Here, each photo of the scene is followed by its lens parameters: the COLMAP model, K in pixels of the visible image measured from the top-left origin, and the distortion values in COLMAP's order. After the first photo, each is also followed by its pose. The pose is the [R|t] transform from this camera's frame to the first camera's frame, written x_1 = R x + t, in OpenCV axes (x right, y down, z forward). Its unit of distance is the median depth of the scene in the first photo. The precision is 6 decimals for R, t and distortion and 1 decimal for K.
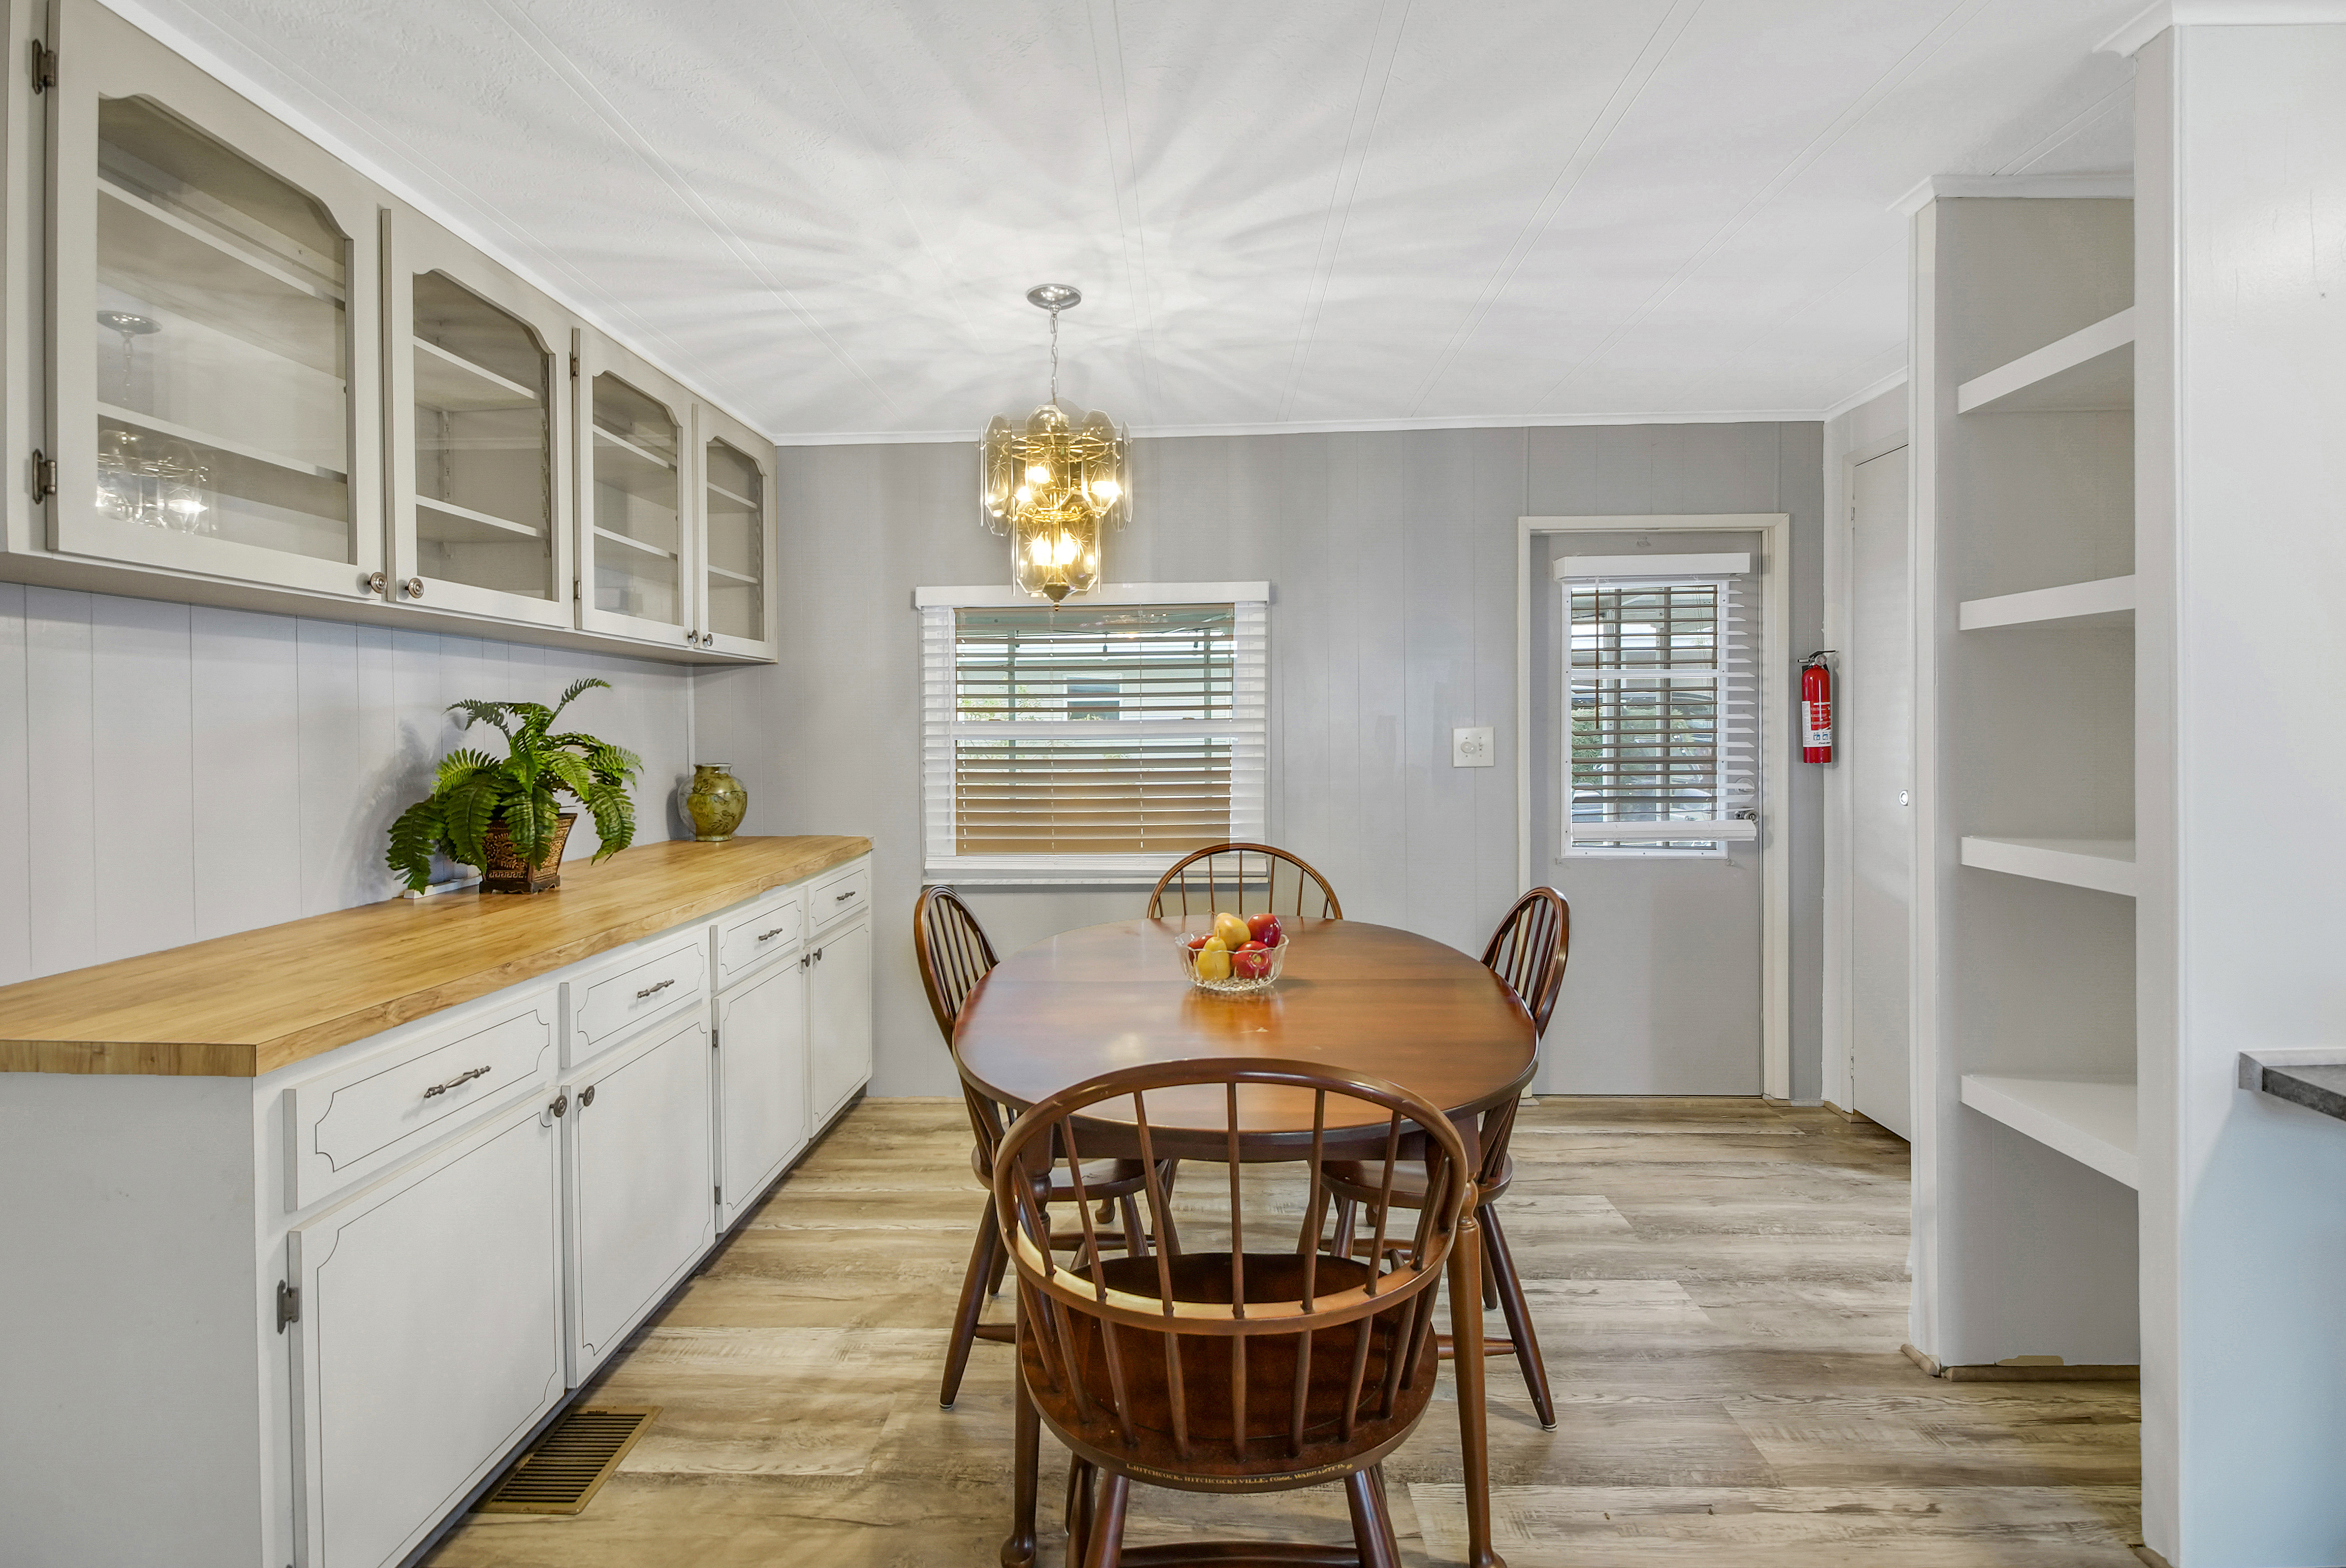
lens RADIAL K [[1086.5, 0, 1186.5], [0, 1086.5, 744.8], [0, 0, 1]] dist [-0.005311, -0.001012]
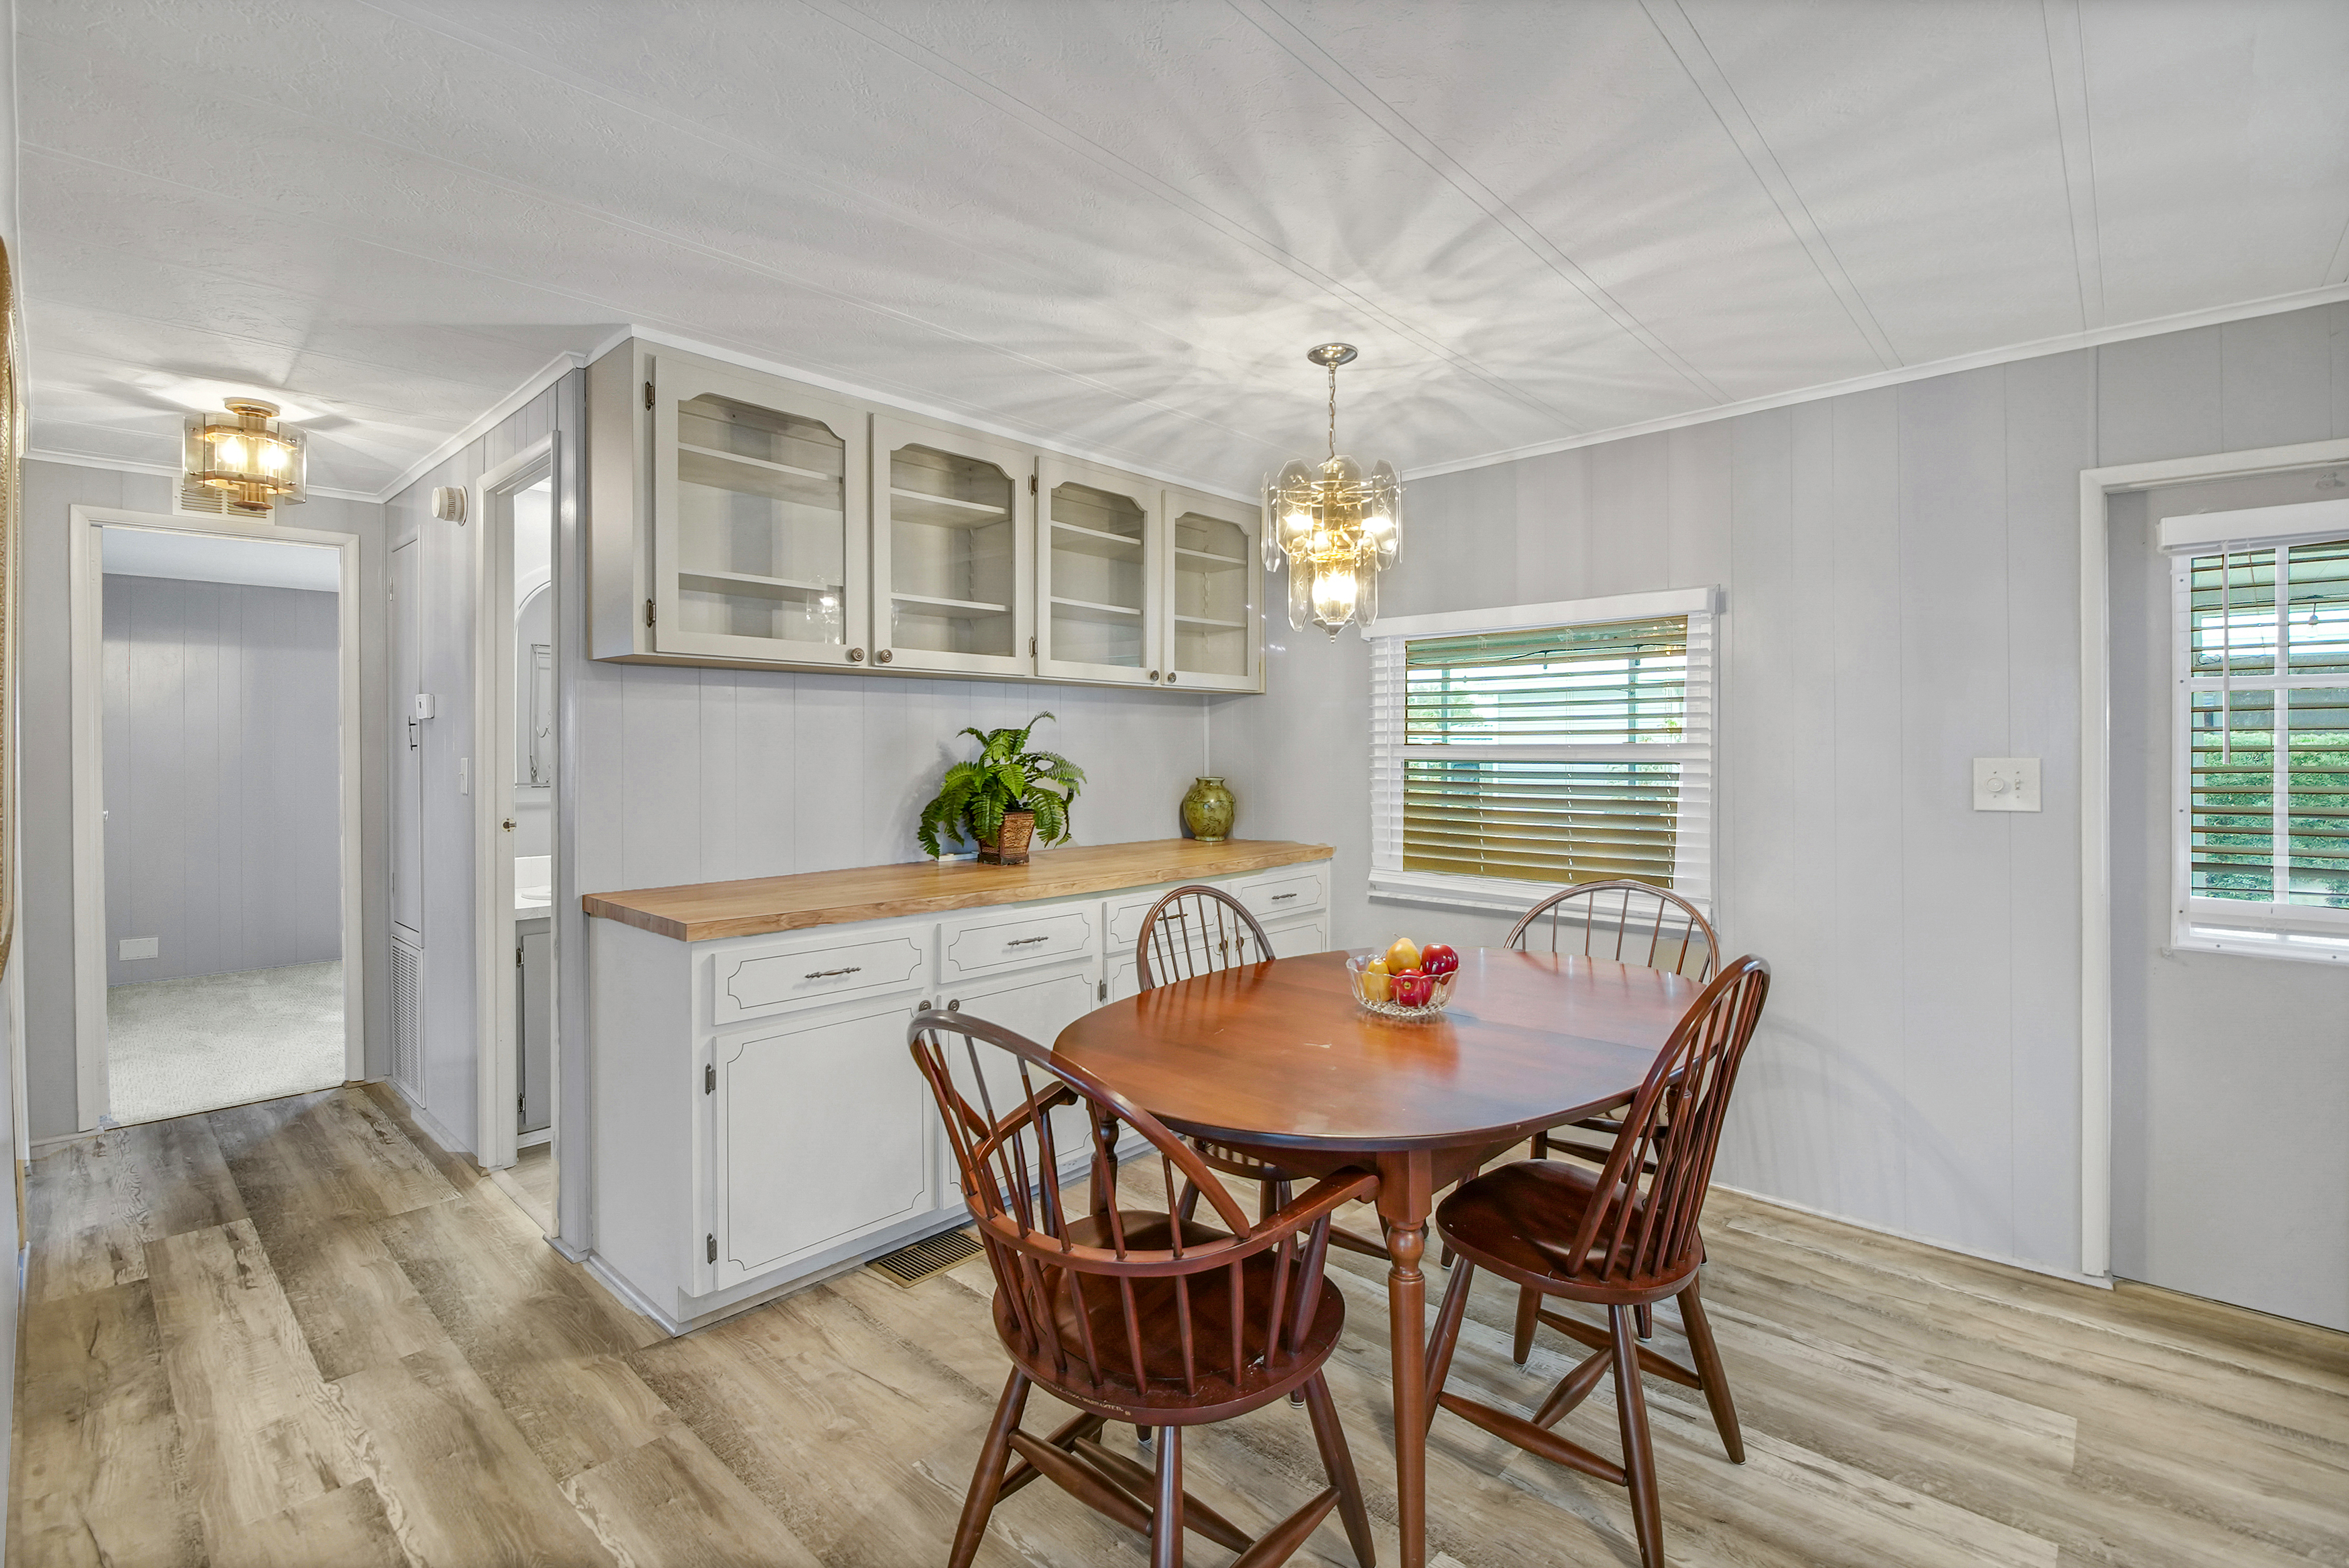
lens RADIAL K [[1076.2, 0, 1172.6], [0, 1076.2, 753.9], [0, 0, 1]] dist [-0.010576, -0.001295]
pose [[0.752784, 0.014637, -0.658105, 0.461302], [-0.020060, 0.999799, -0.000710, -0.010207], [0.657962, 0.013736, 0.752926, 0.092361]]
